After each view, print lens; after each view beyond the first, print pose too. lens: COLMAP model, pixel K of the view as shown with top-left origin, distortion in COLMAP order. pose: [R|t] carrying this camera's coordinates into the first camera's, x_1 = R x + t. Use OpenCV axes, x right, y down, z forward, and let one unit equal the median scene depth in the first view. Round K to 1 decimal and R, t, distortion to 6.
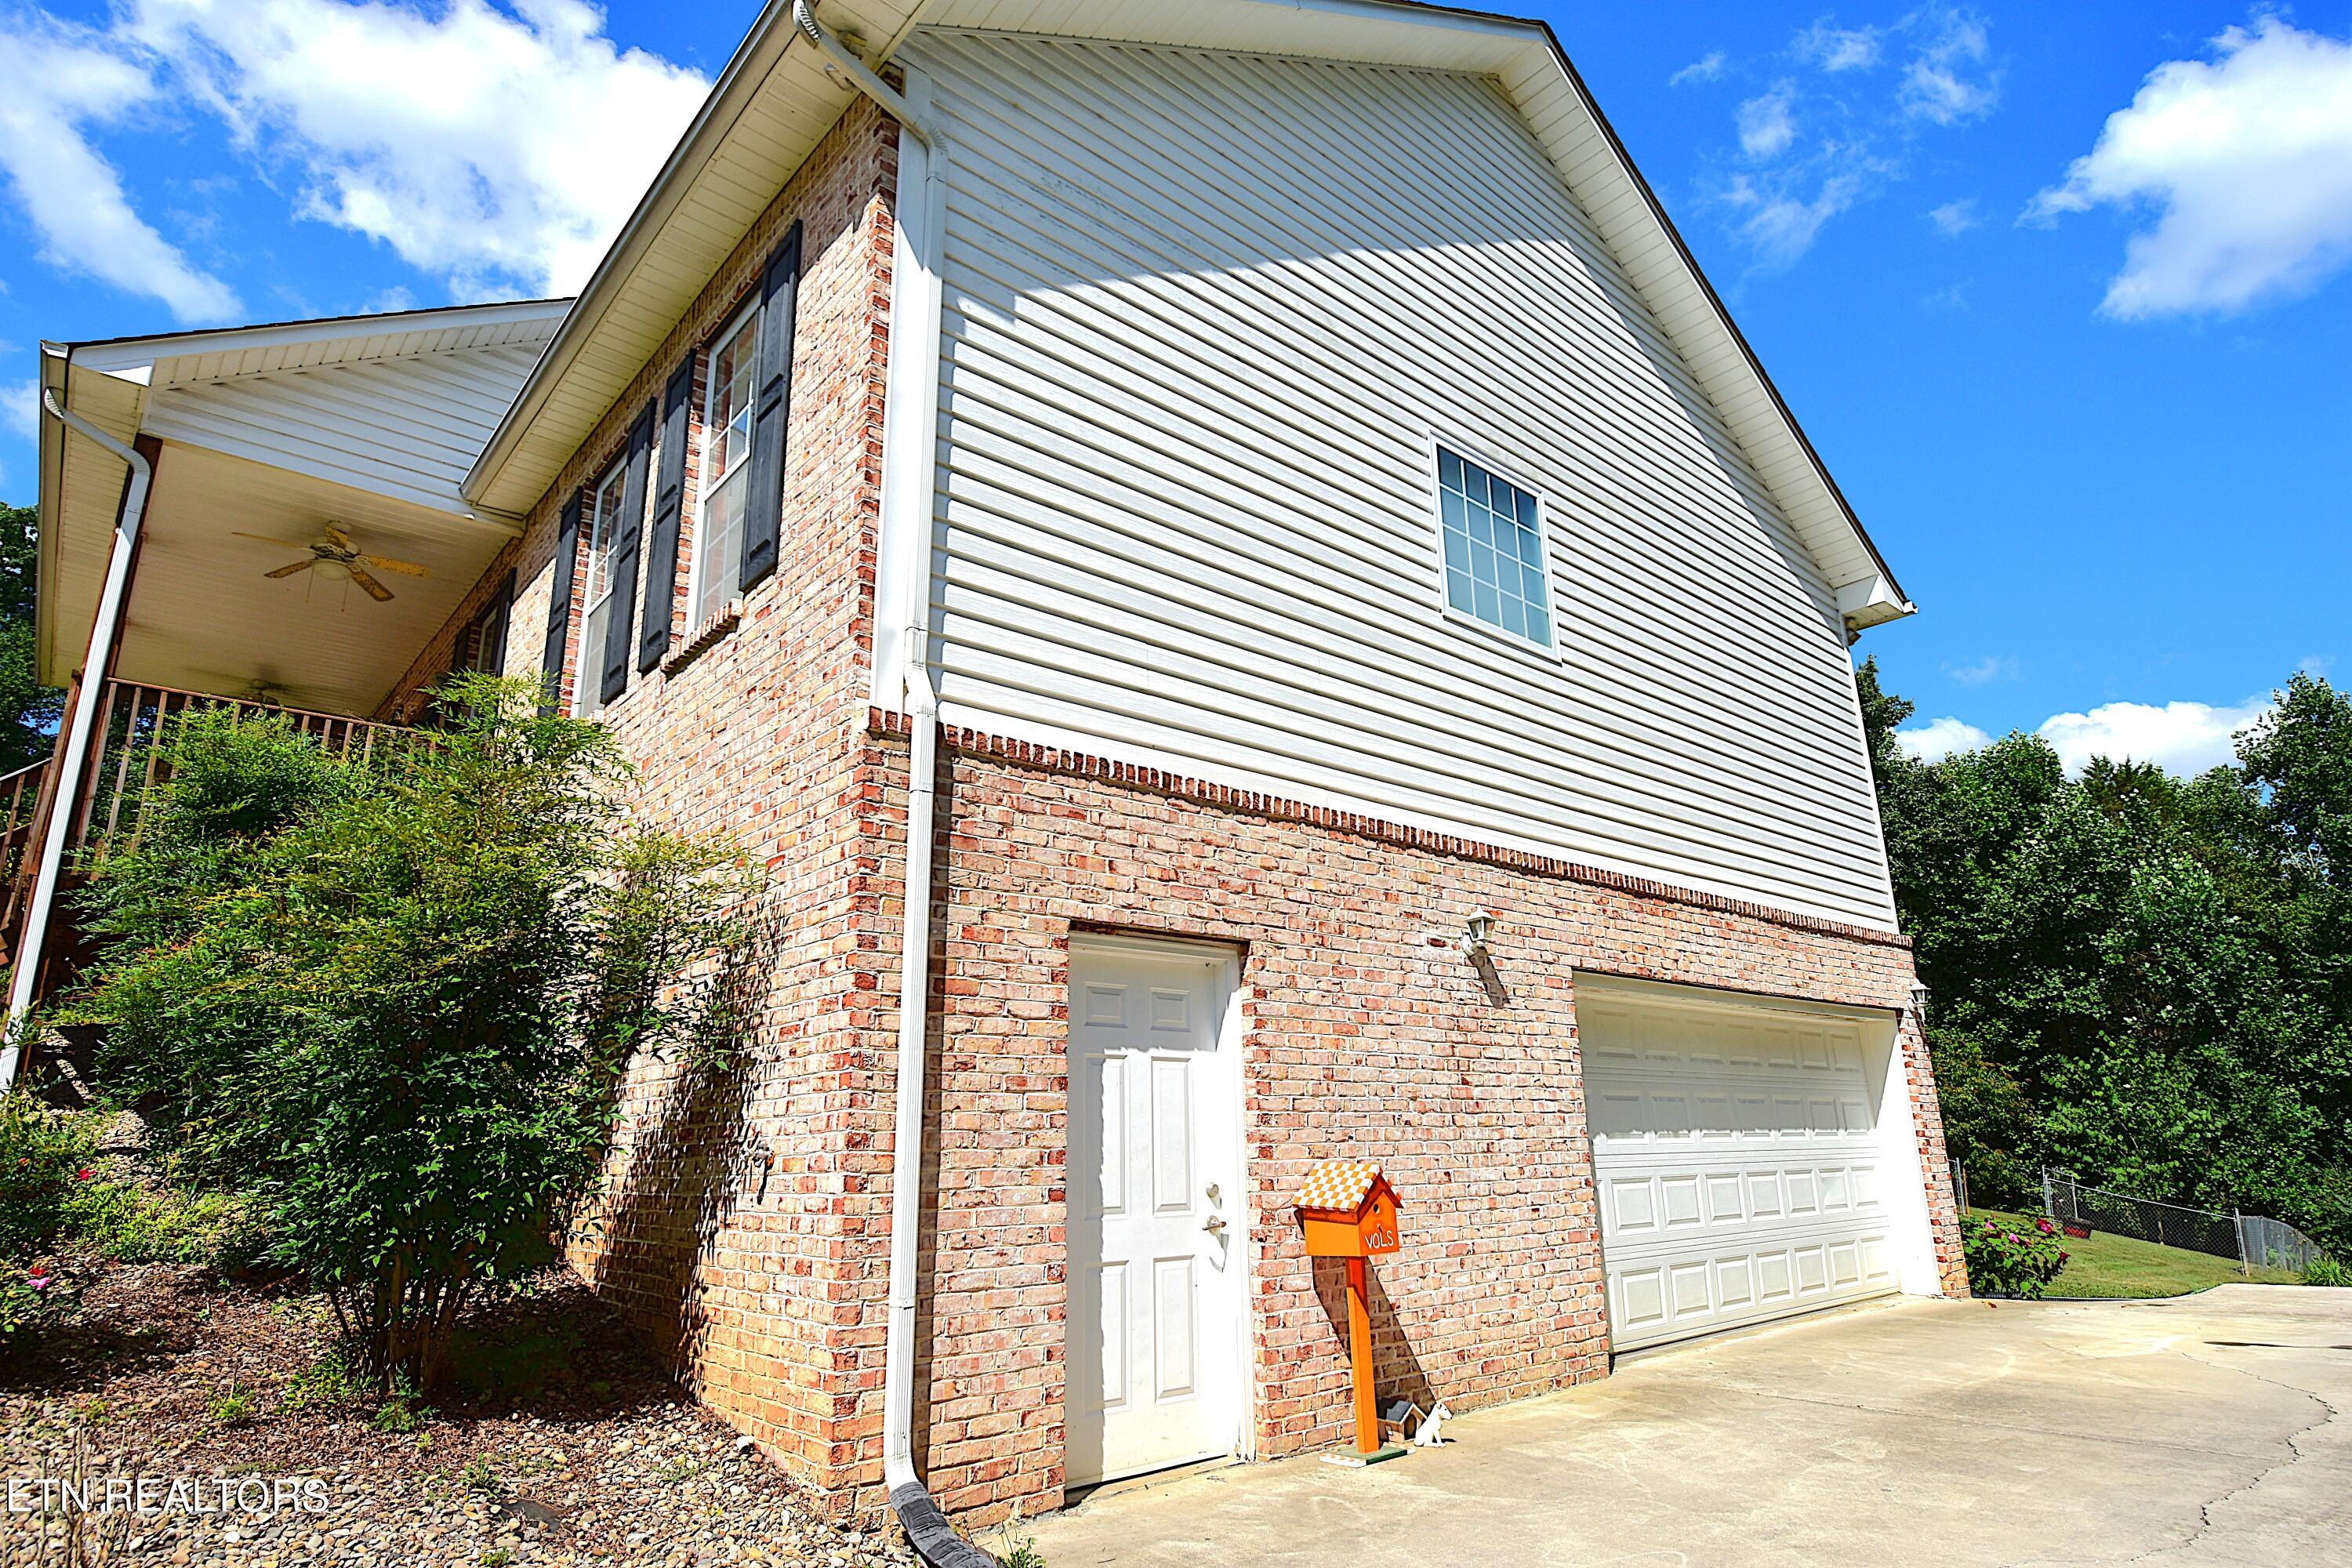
lens RADIAL K [[1275.6, 0, 1182.1], [0, 1275.6, 775.2], [0, 0, 1]] dist [0.003970, -0.016307]
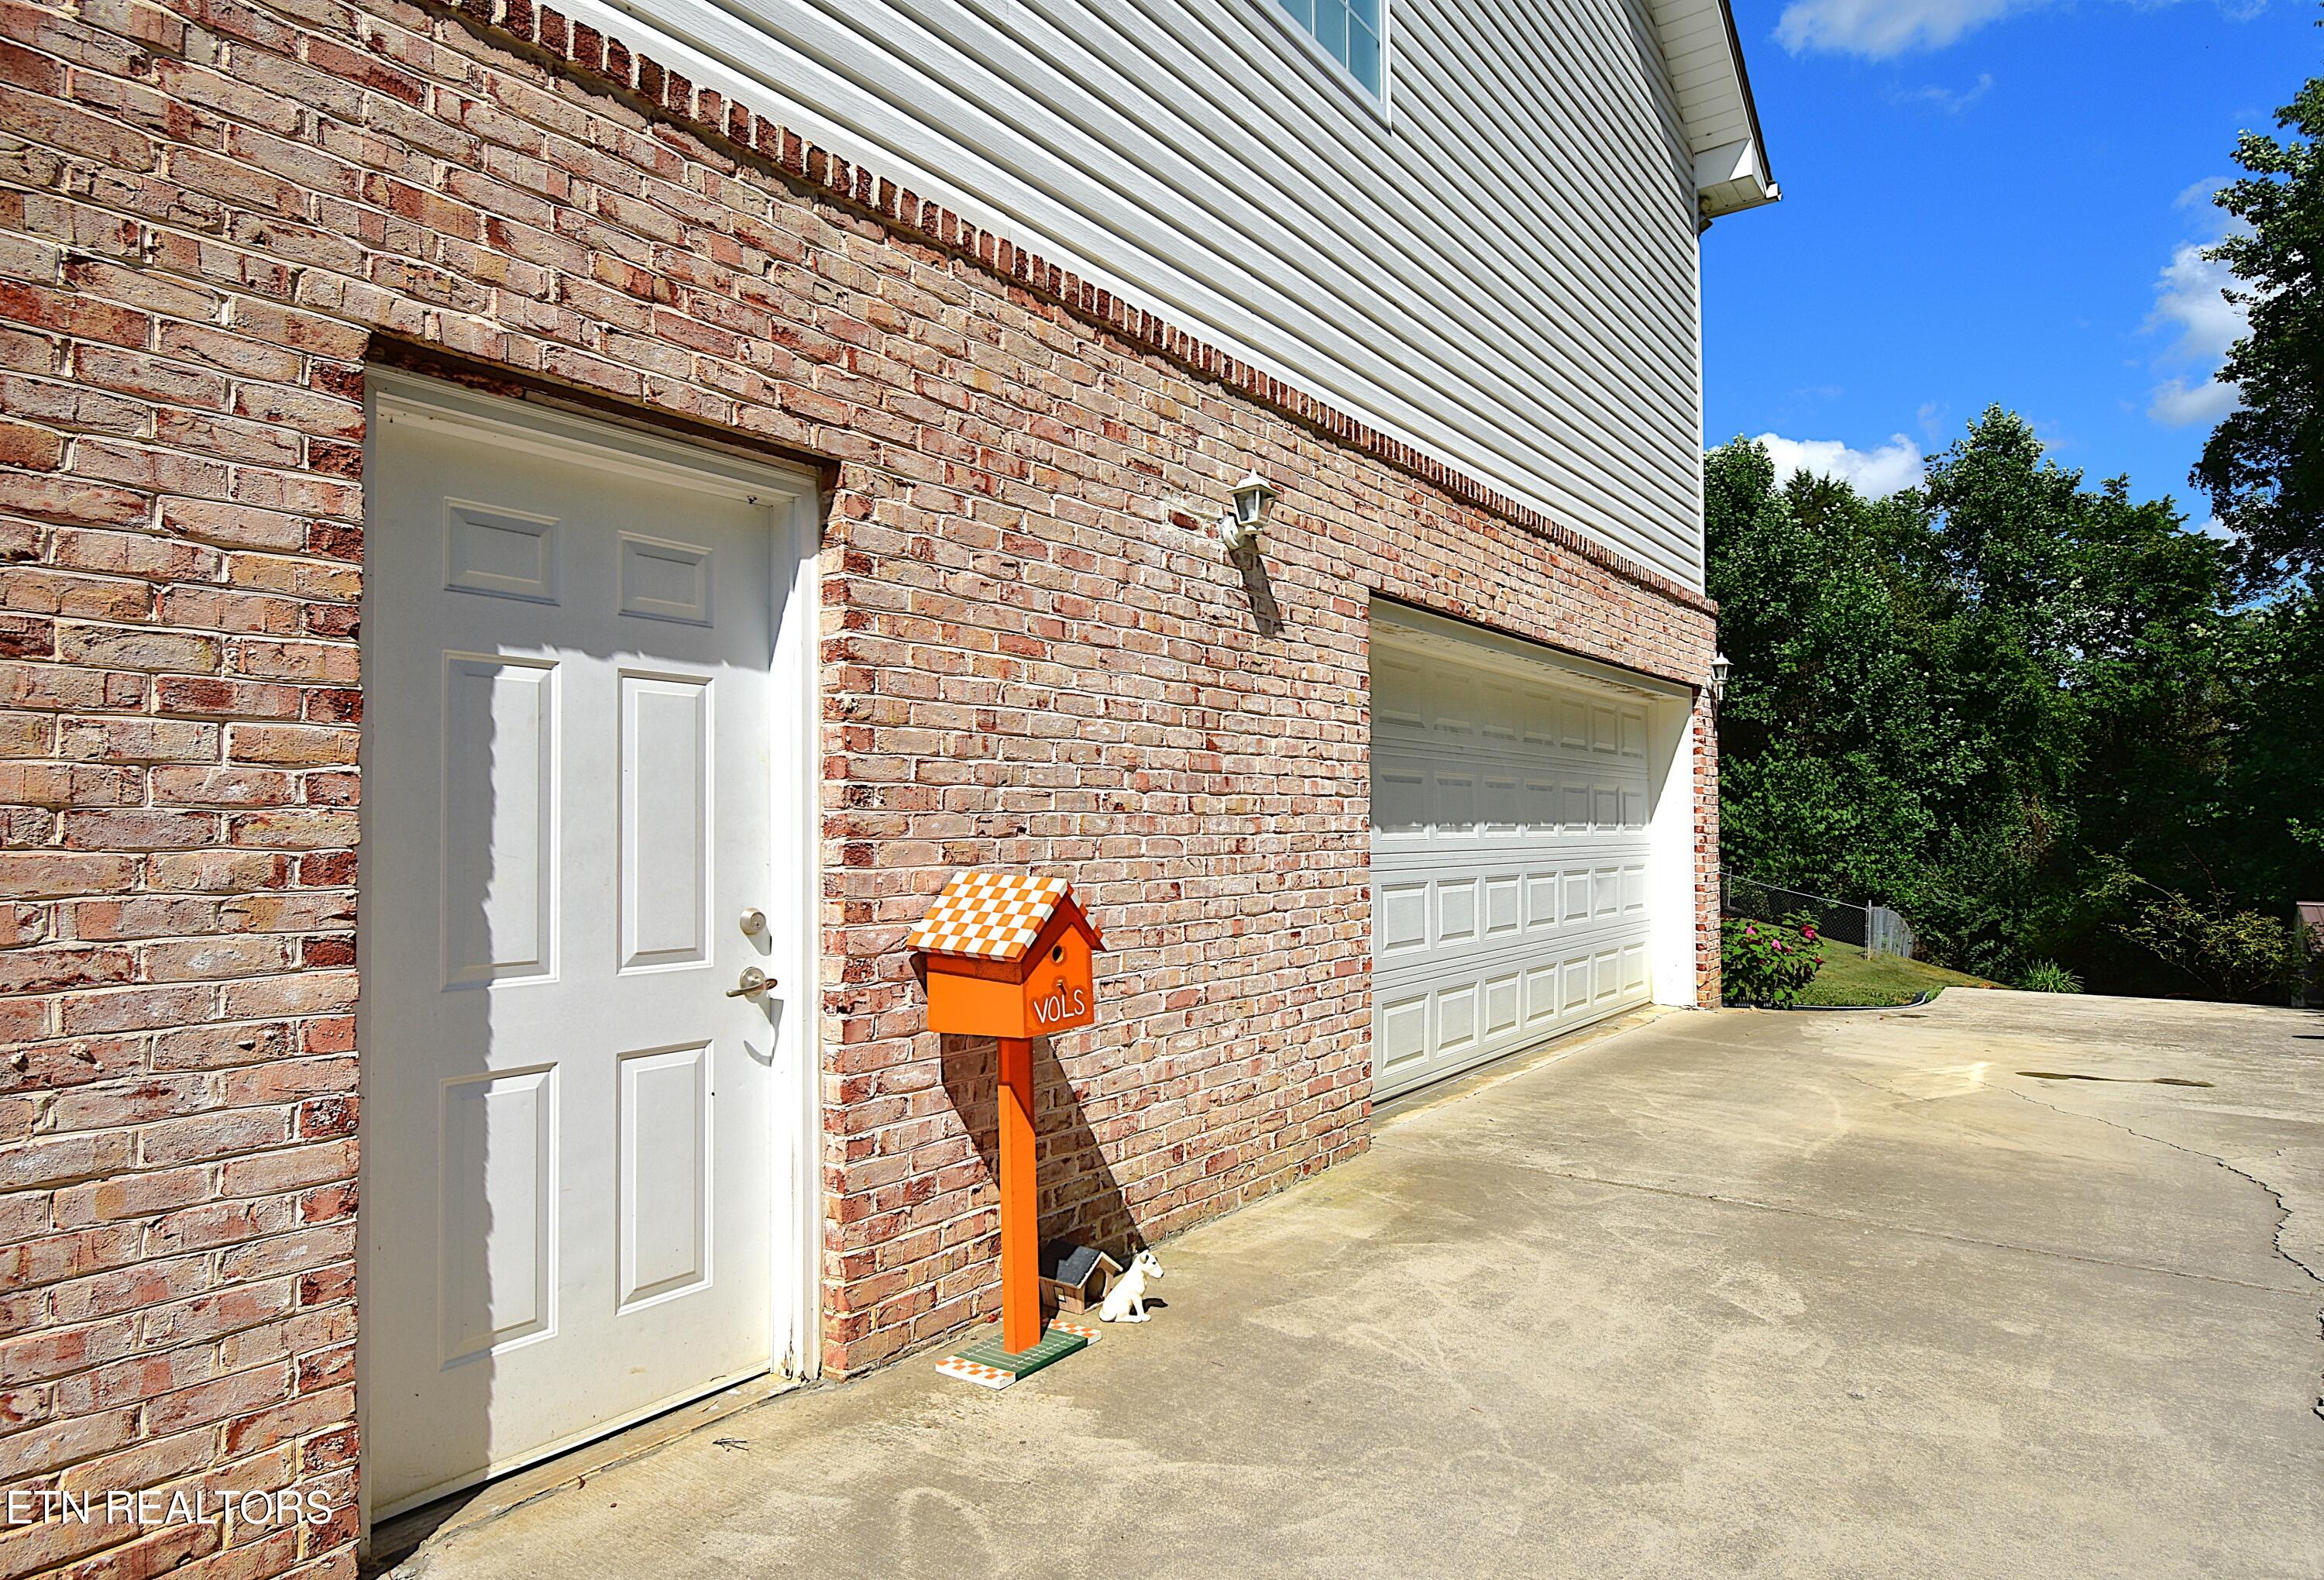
lens RADIAL K [[1313.9, 0, 1176.3], [0, 1313.9, 803.7], [0, 0, 1]] dist [0.005442, -0.000725]
pose [[0.975126, 0.016669, 0.221023, 0.062296], [-0.073646, 0.964883, 0.252144, 0.106266], [-0.209059, -0.262149, 0.942110, 0.386807]]
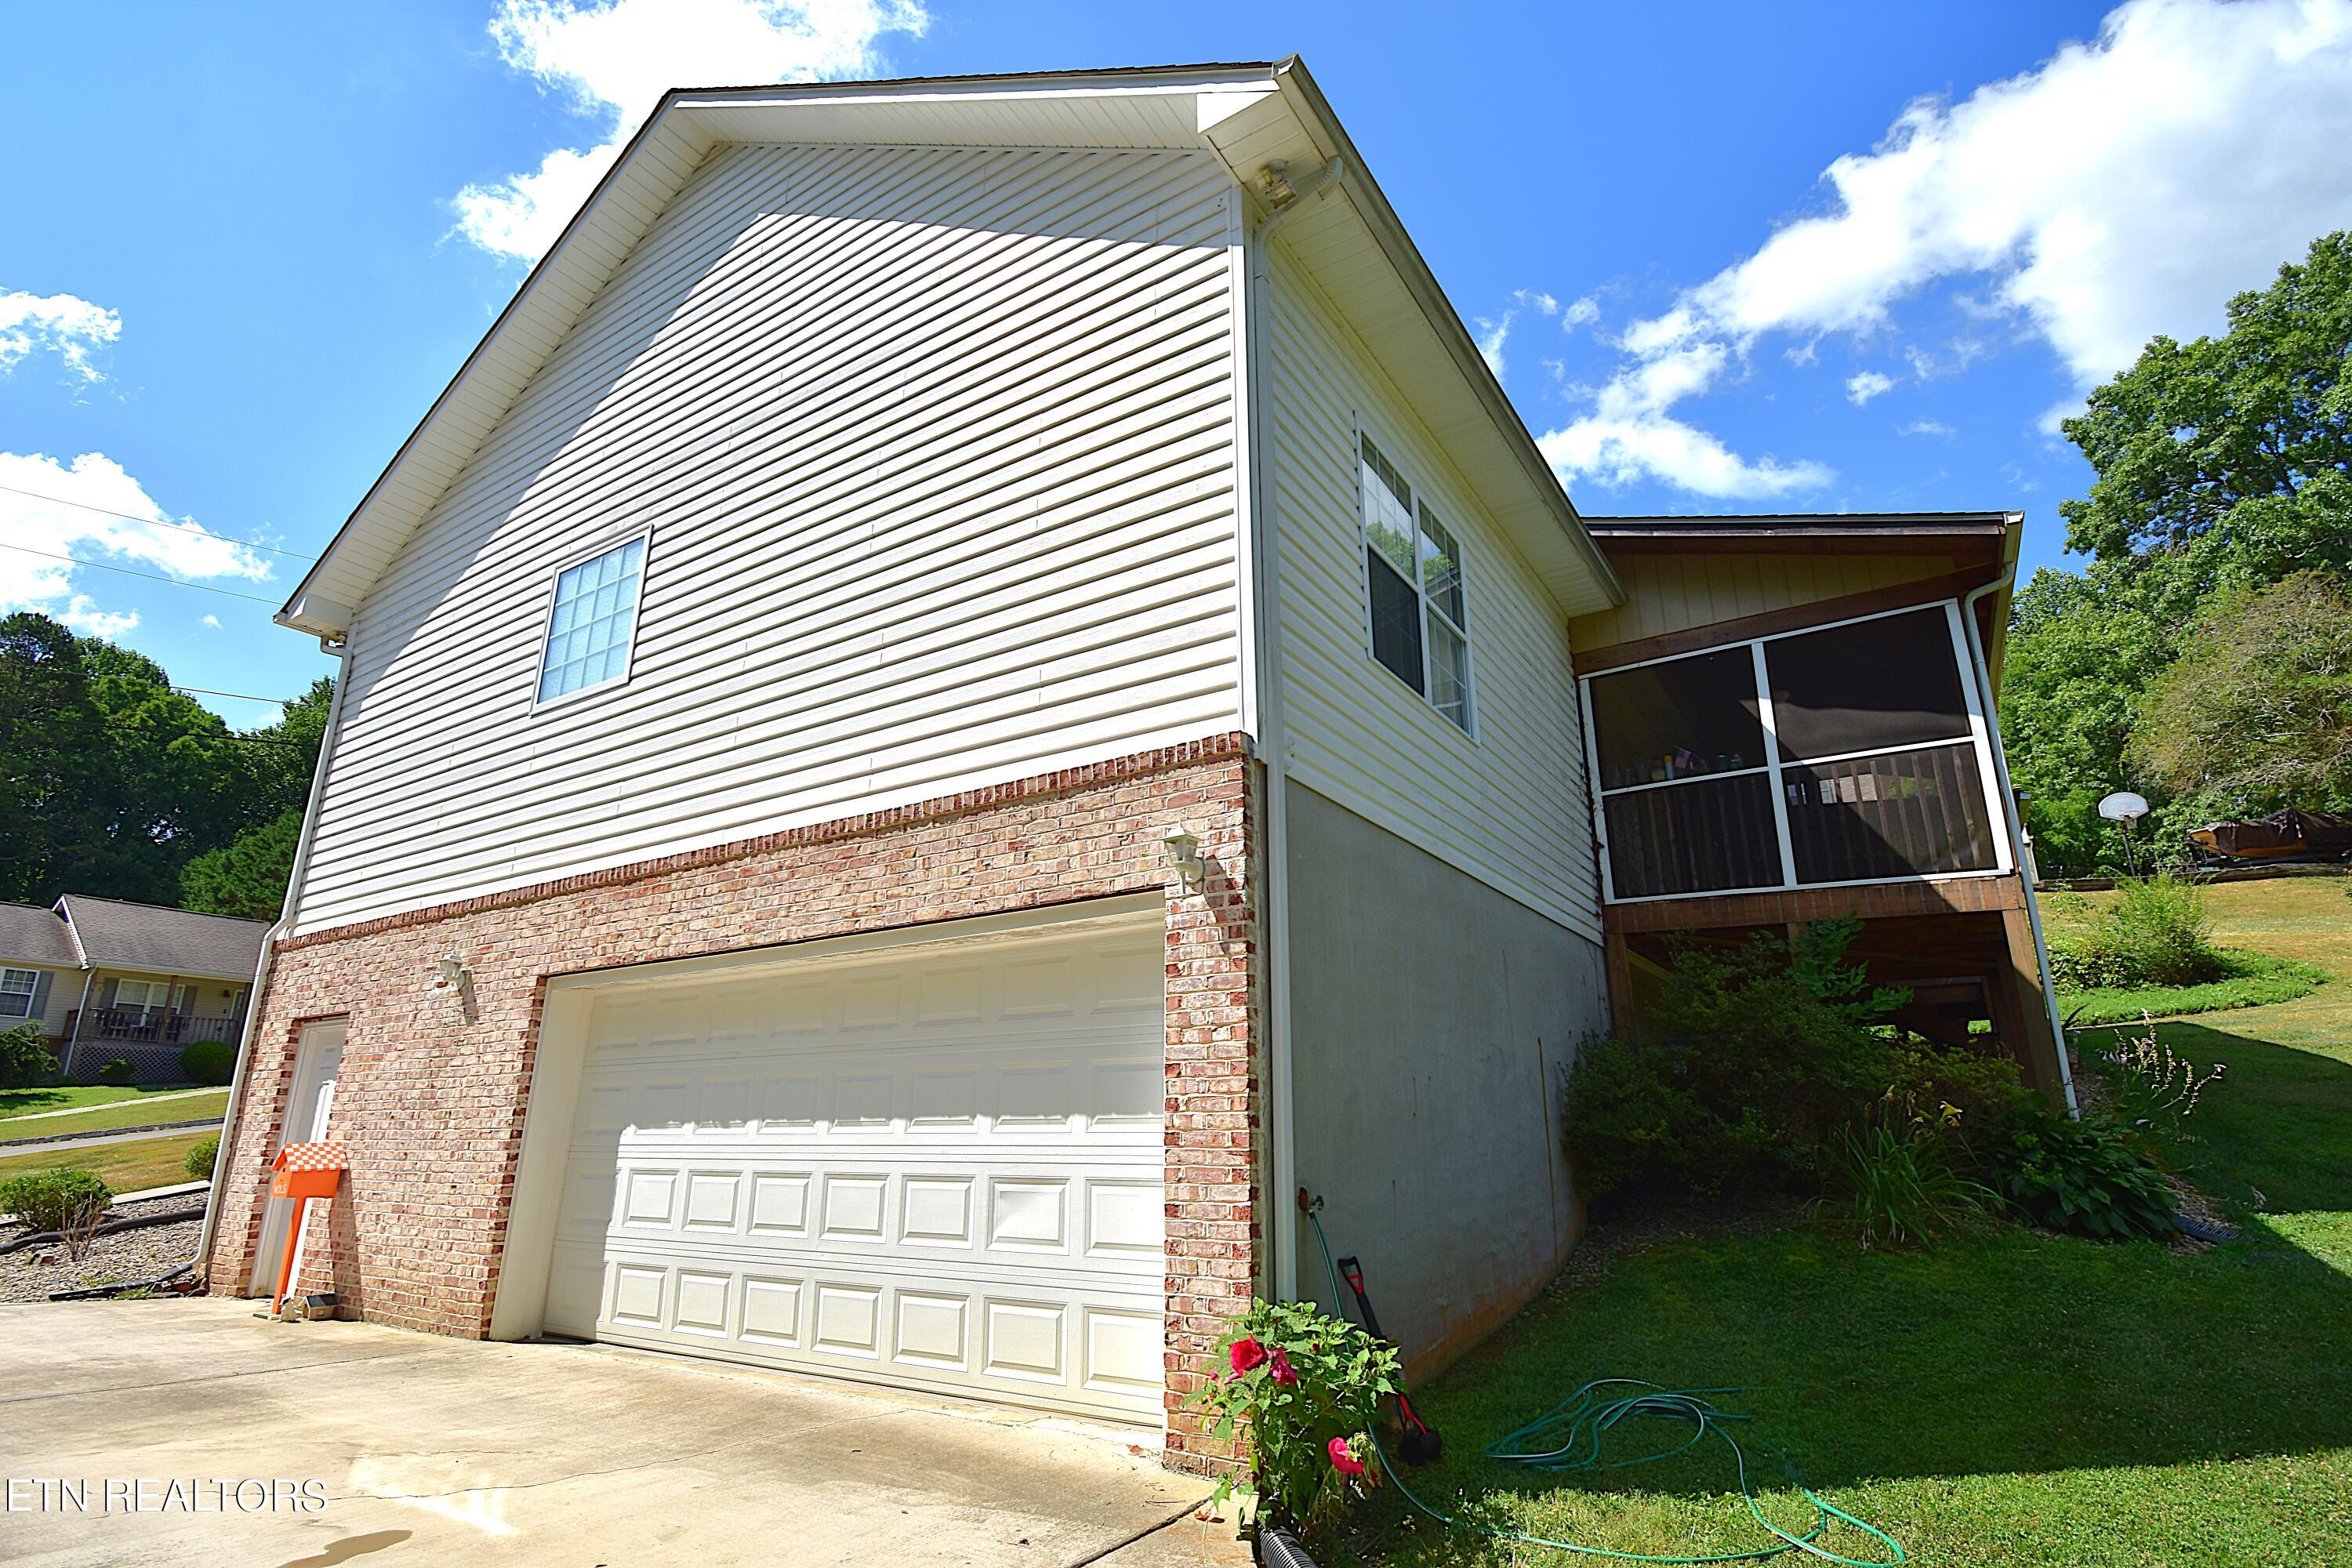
lens RADIAL K [[1144.3, 0, 1174.5], [0, 1144.3, 773.8], [0, 0, 1]] dist [-0.006921, -0.000815]
pose [[0.274023, -0.266970, -0.923926, 1.647366], [0.273932, 0.942570, -0.191113, 0.376477], [0.921885, -0.200723, 0.331417, 1.397585]]
